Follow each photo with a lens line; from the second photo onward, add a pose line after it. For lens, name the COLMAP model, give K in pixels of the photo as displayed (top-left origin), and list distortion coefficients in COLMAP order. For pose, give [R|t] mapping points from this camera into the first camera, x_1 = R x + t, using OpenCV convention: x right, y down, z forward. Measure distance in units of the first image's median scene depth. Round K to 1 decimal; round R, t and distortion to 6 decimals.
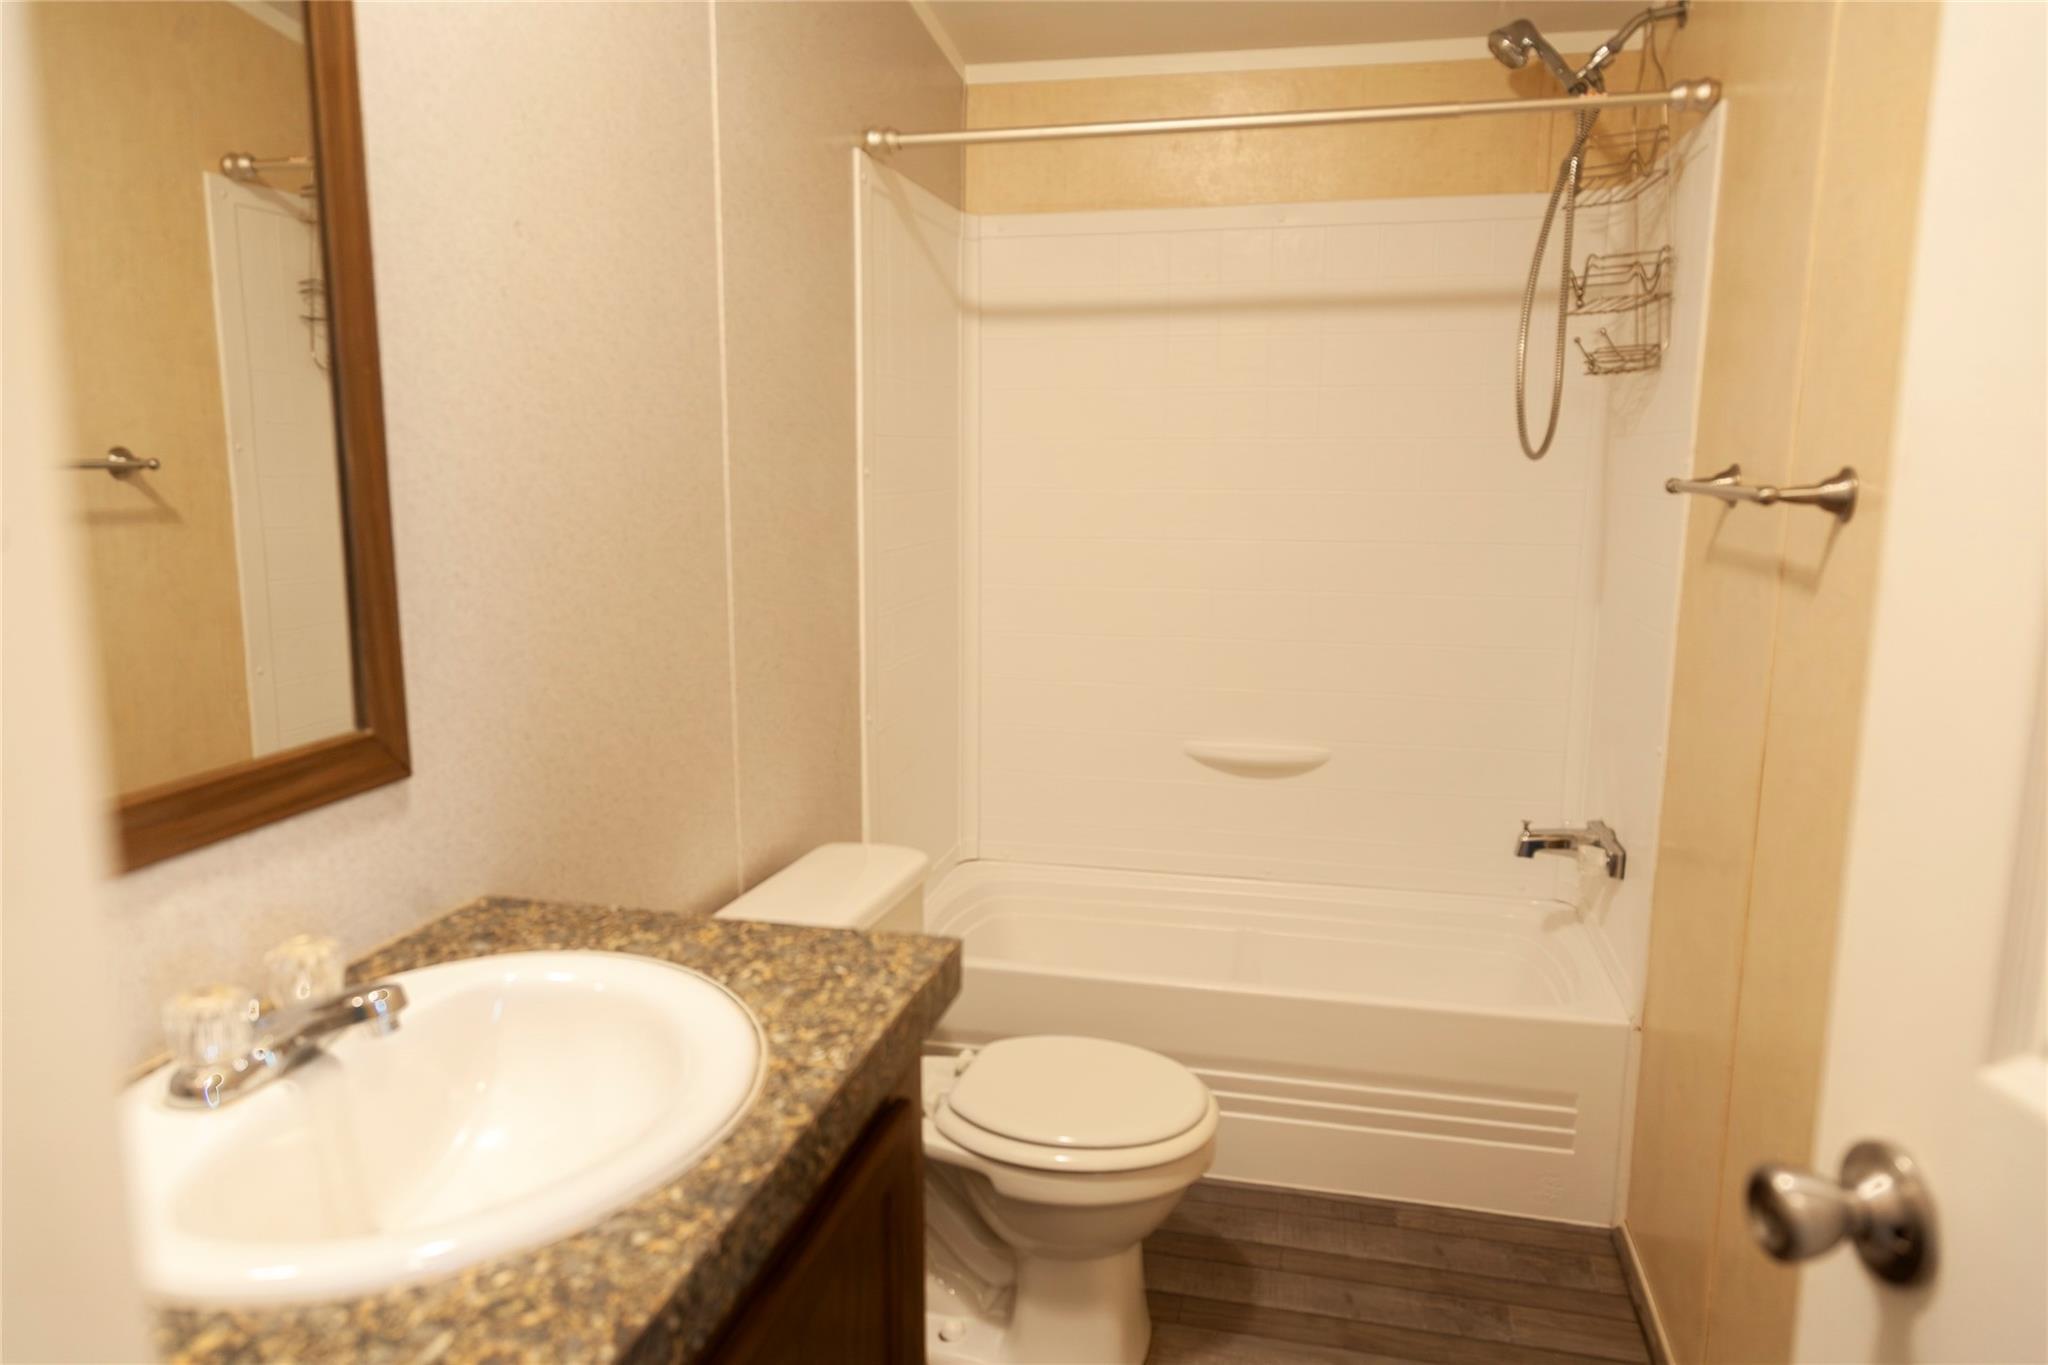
lens RADIAL K [[1391.0, 0, 1029.5], [0, 1391.0, 687.7], [0, 0, 1]] dist [-0.002811, -0.003590]
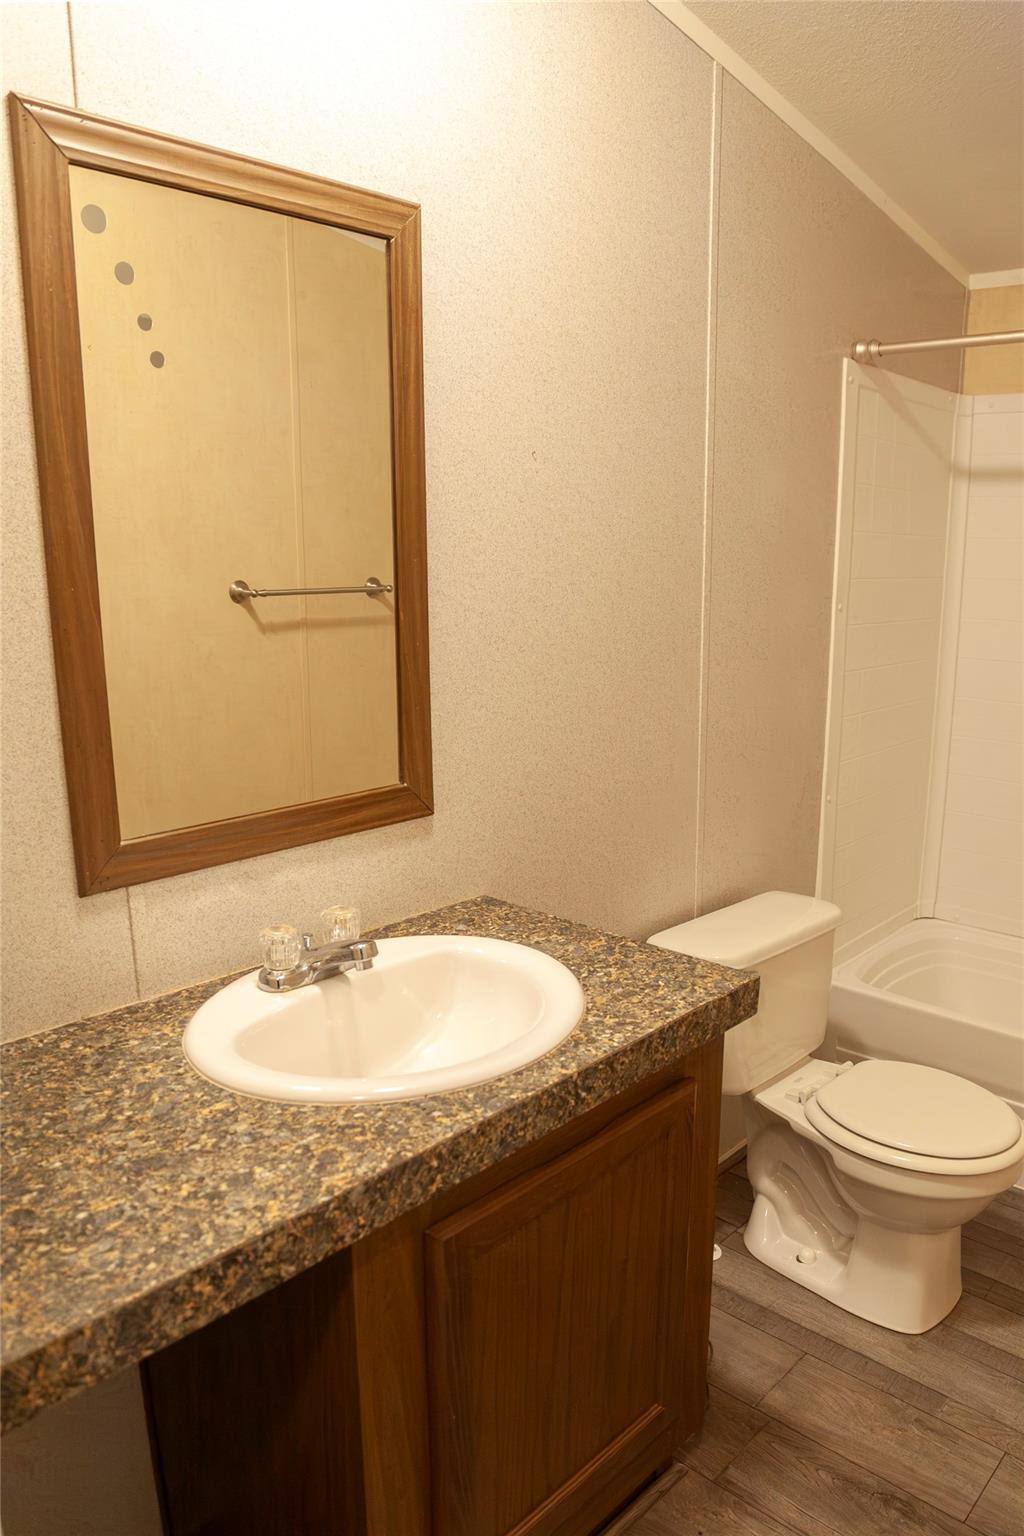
lens RADIAL K [[1110.2, 0, 519.9], [0, 1110.2, 839.1], [0, 0, 1]] dist [-0.125861, 0.037239]
pose [[0.870937, 0.122982, -0.475757, 0.259820], [-0.081449, 0.990912, 0.107045, -0.054776], [0.484598, -0.054480, 0.873039, -0.063066]]
